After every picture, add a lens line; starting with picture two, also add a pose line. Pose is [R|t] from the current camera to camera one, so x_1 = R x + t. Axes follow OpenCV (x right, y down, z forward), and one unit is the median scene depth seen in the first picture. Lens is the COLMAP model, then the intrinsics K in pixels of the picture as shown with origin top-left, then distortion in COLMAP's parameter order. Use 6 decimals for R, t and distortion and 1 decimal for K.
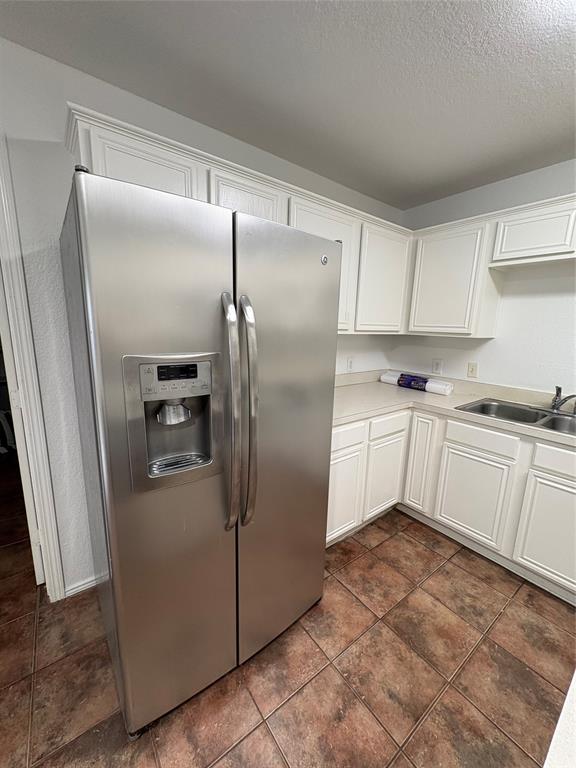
lens RADIAL K [[309.4, 0, 287.1], [0, 309.4, 384.5], [0, 0, 1]] dist [0.000689, 0.000524]
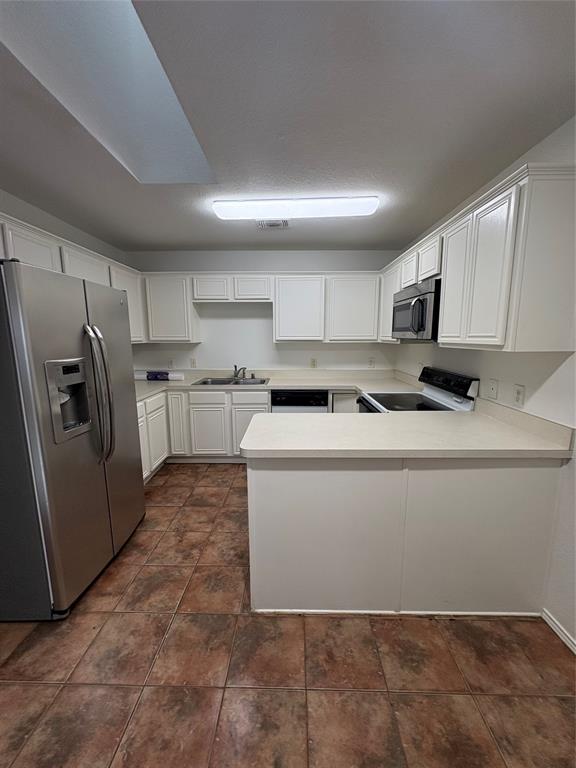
lens RADIAL K [[309.4, 0, 287.1], [0, 309.4, 384.7], [0, 0, 1]] dist [0.000689, 0.000524]
pose [[0.620997, -0.153057, 0.768724, -0.465776], [0.172661, 0.983370, 0.056314, 0.077770], [-0.764559, 0.097758, 0.637097, -0.511462]]
